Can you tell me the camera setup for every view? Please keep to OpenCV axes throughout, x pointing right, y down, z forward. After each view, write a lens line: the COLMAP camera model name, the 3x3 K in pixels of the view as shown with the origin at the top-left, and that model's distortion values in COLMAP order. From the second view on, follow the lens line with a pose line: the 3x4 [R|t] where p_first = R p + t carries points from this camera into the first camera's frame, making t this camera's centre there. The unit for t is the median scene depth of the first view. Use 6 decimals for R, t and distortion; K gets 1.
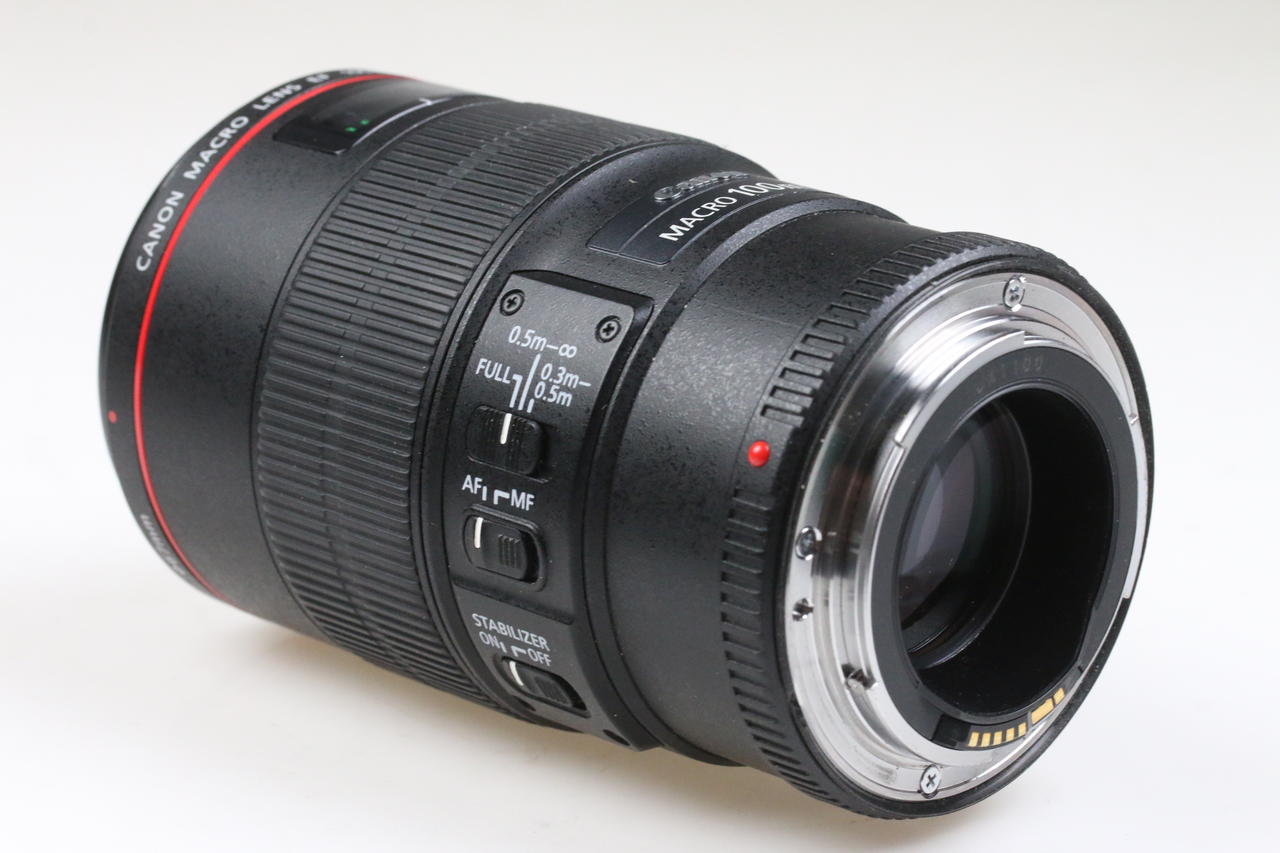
lens RADIAL K [[4383.5, 0, 640.0], [0, 4383.5, 426.5], [0, 0, 1]] dist [-0.600873, 0.280999]
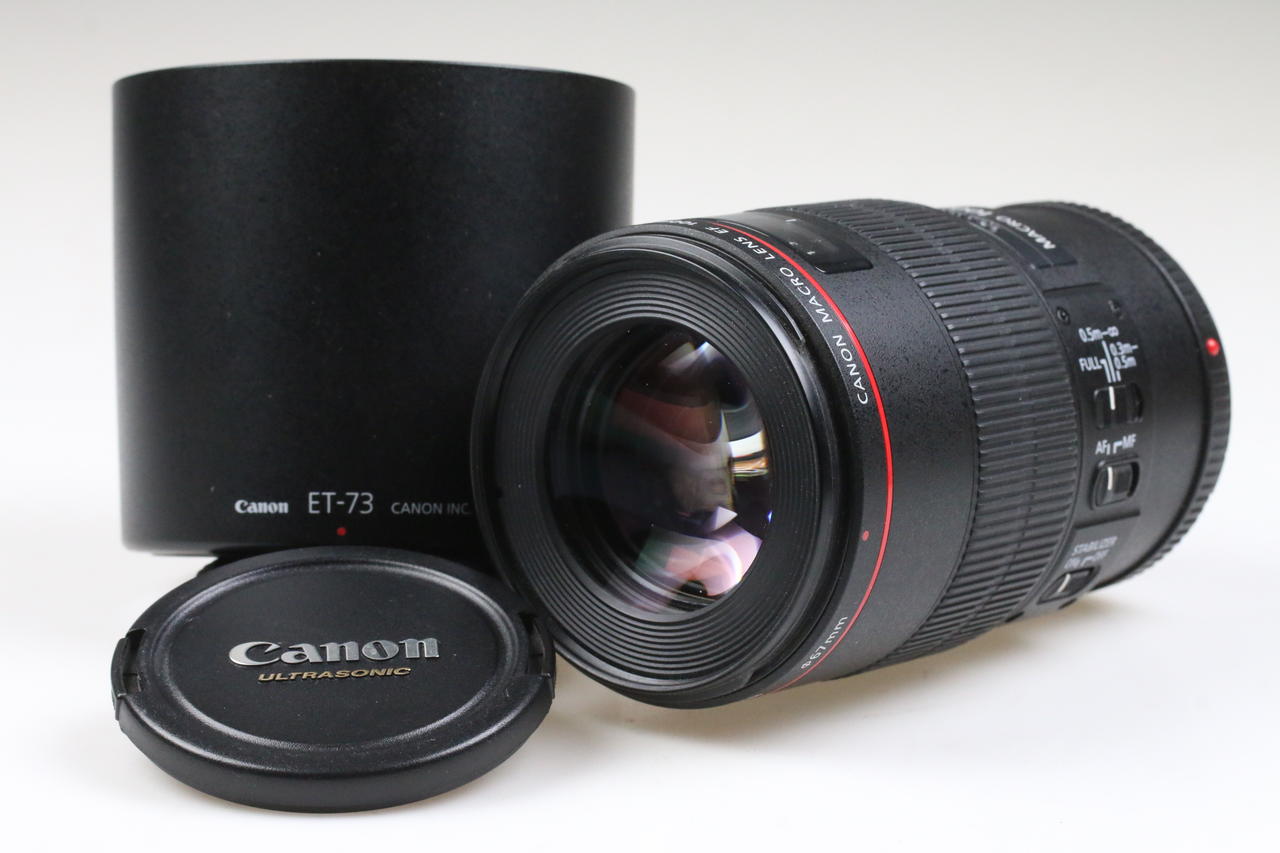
lens RADIAL K [[4383.5, 0, 640.0], [0, 4383.5, 426.5], [0, 0, 1]] dist [-0.600873, 0.280999]
pose [[-0.110507, -0.233194, 0.966131, -1.353166], [0.180426, 0.951225, 0.250234, -0.364297], [-0.977361, 0.201968, -0.063042, 1.235612]]
